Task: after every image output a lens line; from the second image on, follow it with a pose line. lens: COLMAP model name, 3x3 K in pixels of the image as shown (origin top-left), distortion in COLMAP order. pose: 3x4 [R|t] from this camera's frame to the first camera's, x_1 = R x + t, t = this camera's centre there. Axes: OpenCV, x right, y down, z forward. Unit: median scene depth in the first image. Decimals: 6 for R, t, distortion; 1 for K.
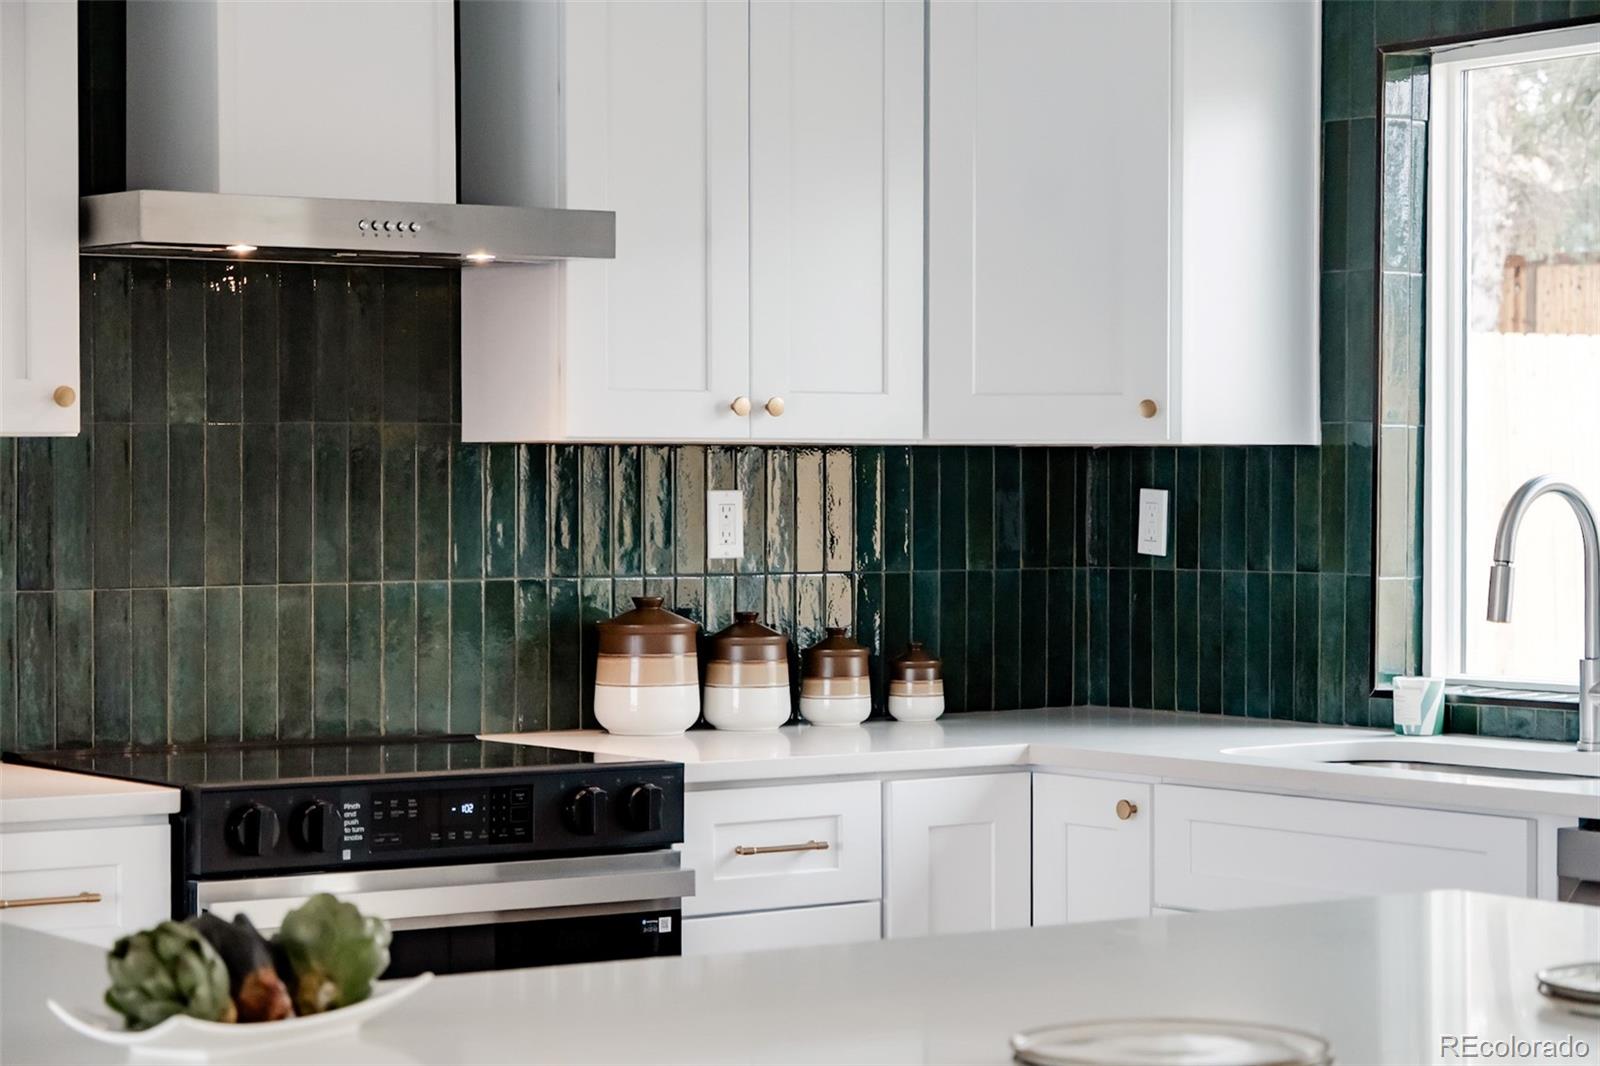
lens RADIAL K [[3615.7, 0, 800.0], [0, 3615.7, 533.0], [0, 0, 1]] dist [-0.042374, 0.075566]
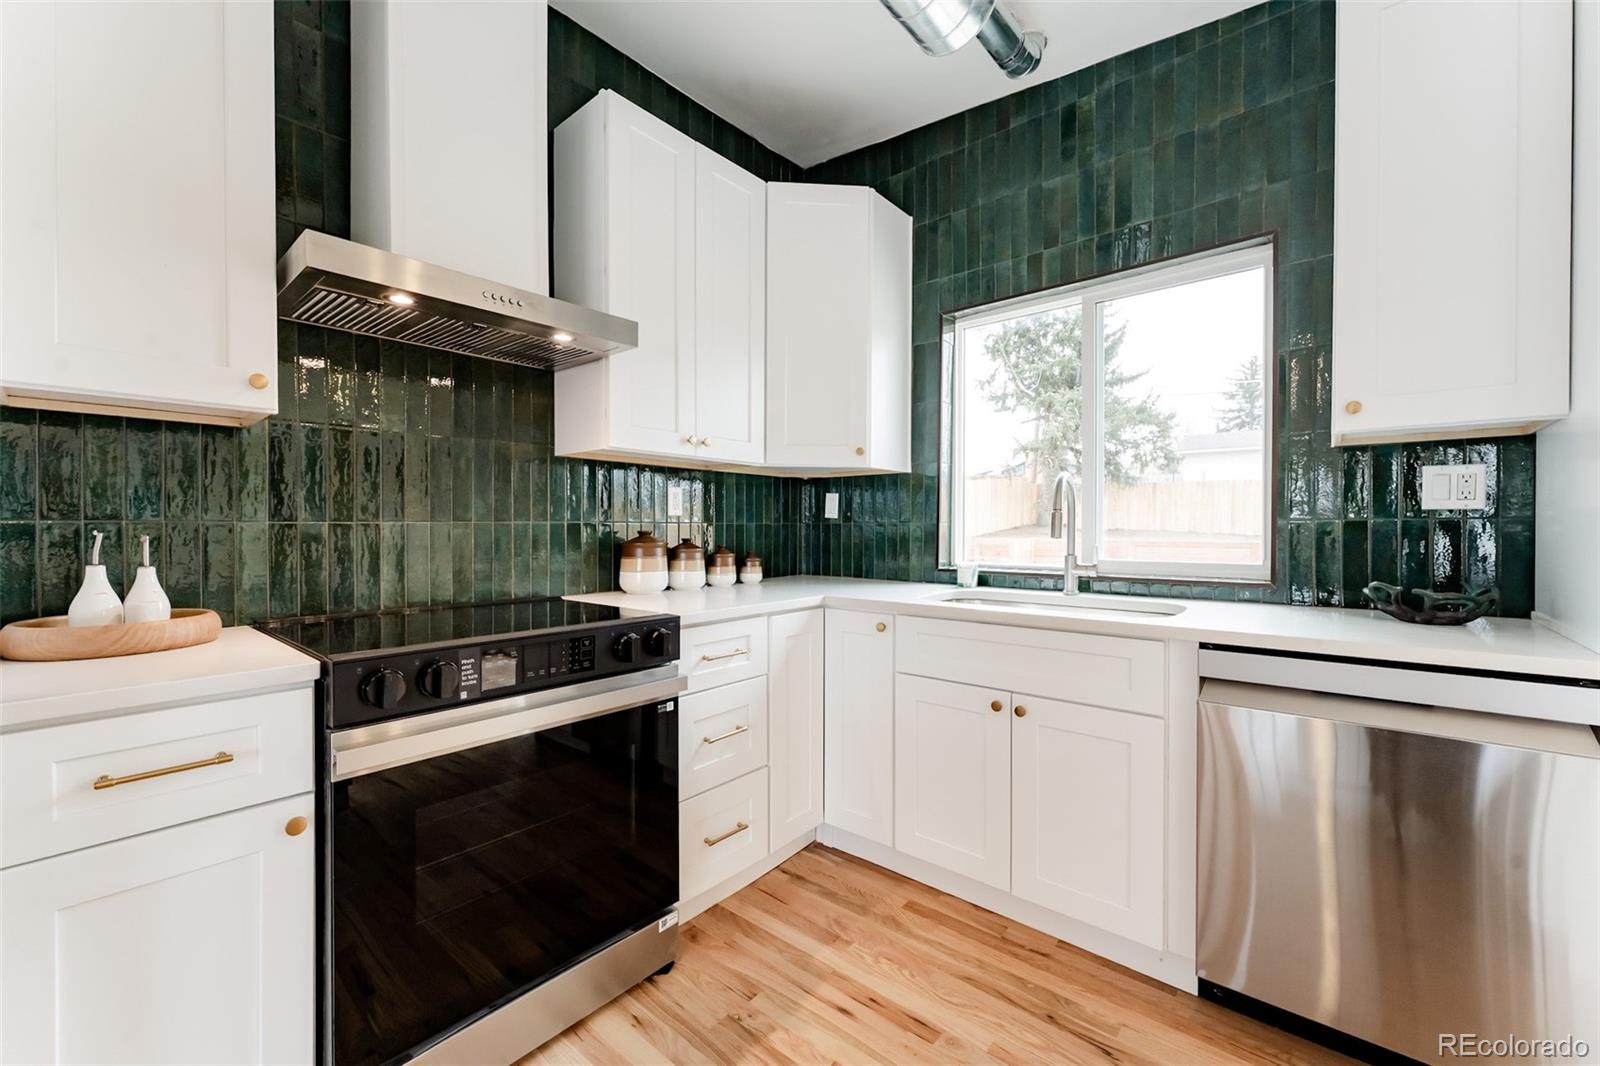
lens RADIAL K [[673.2, 0, 800.0], [0, 673.2, 533.0], [0, 0, 1]] dist [-0.001423, -0.000159]
pose [[0.970992, -0.000201, 0.239113, -0.048394], [0.000688, 0.999998, -0.001954, 0.019986], [-0.239113, 0.002062, 0.970990, 0.581303]]
